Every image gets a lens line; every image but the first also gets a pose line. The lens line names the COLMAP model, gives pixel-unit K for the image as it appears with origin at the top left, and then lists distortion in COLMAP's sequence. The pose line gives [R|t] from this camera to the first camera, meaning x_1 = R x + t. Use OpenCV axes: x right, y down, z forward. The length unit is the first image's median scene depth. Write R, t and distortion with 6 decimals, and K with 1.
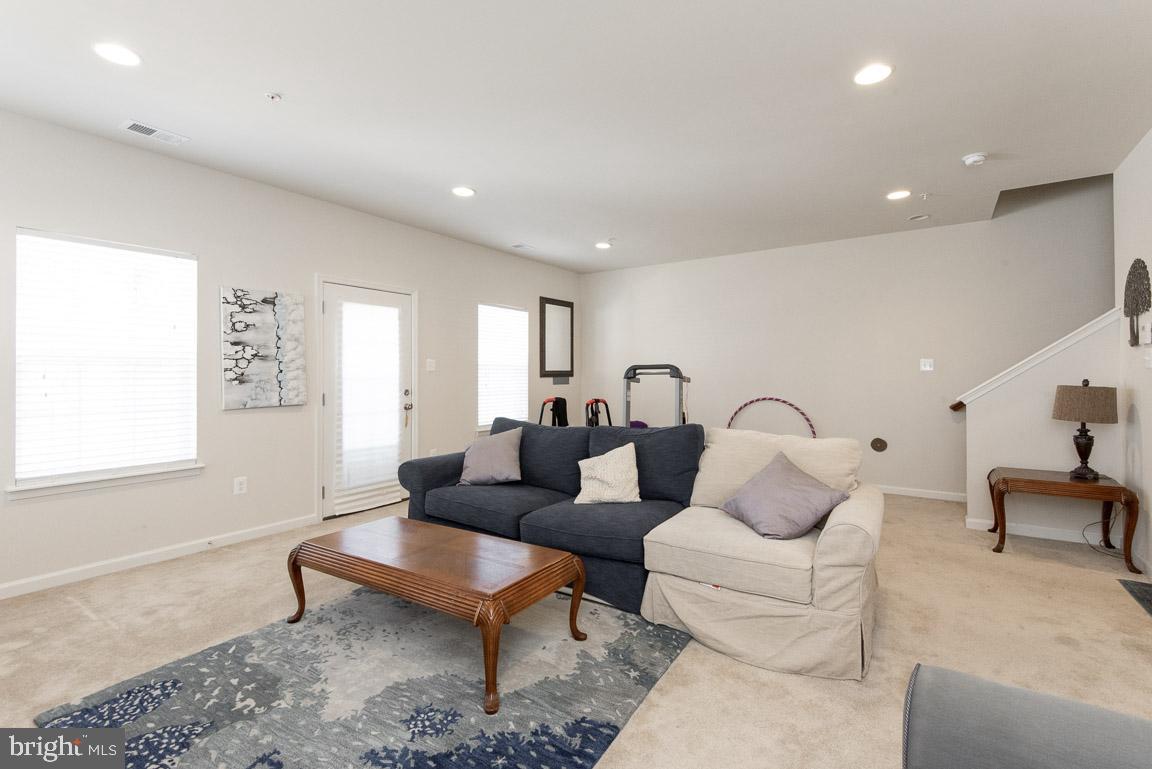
lens RADIAL K [[541.6, 0, 578.0], [0, 541.6, 376.8], [0, 0, 1]] dist [0.012644, 0.000440]
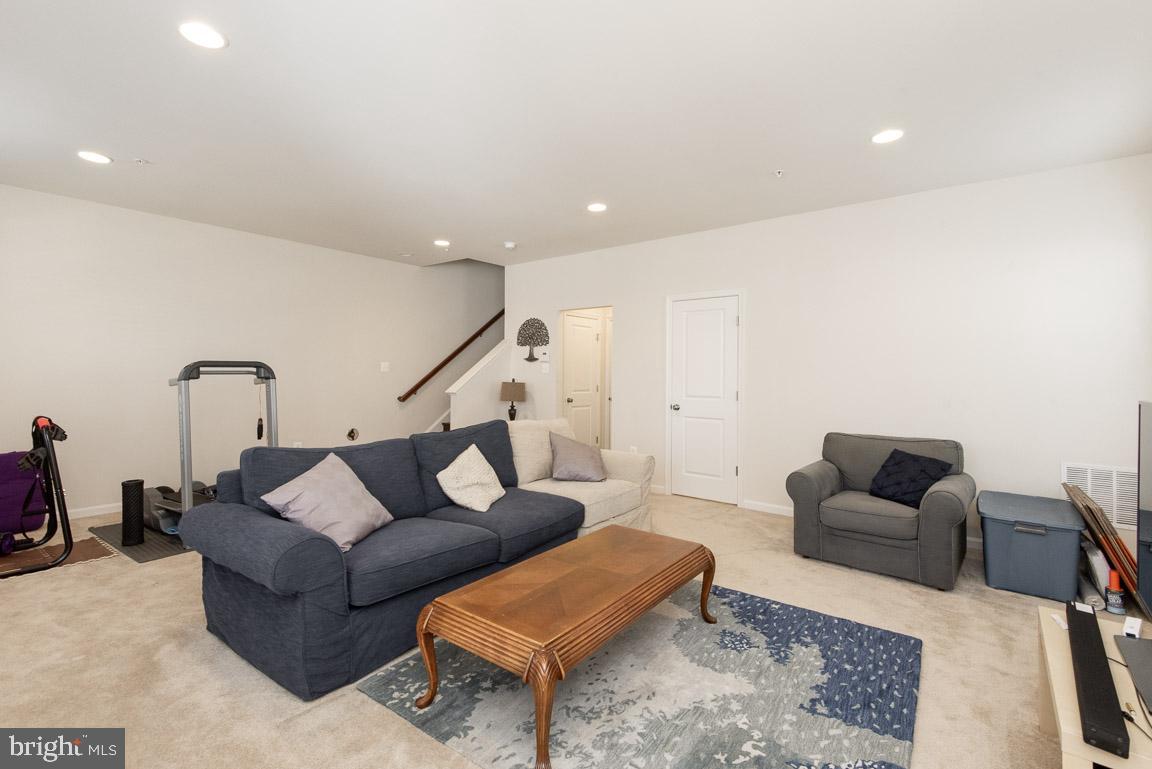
lens RADIAL K [[517.3, 0, 580.9], [0, 517.3, 383.4], [0, 0, 1]] dist [0.026924, -0.001363]
pose [[0.061684, -0.019054, 0.997914, -1.464634], [-0.012512, 0.999724, 0.019862, -0.030647], [-0.998017, -0.013711, 0.061429, 1.214627]]
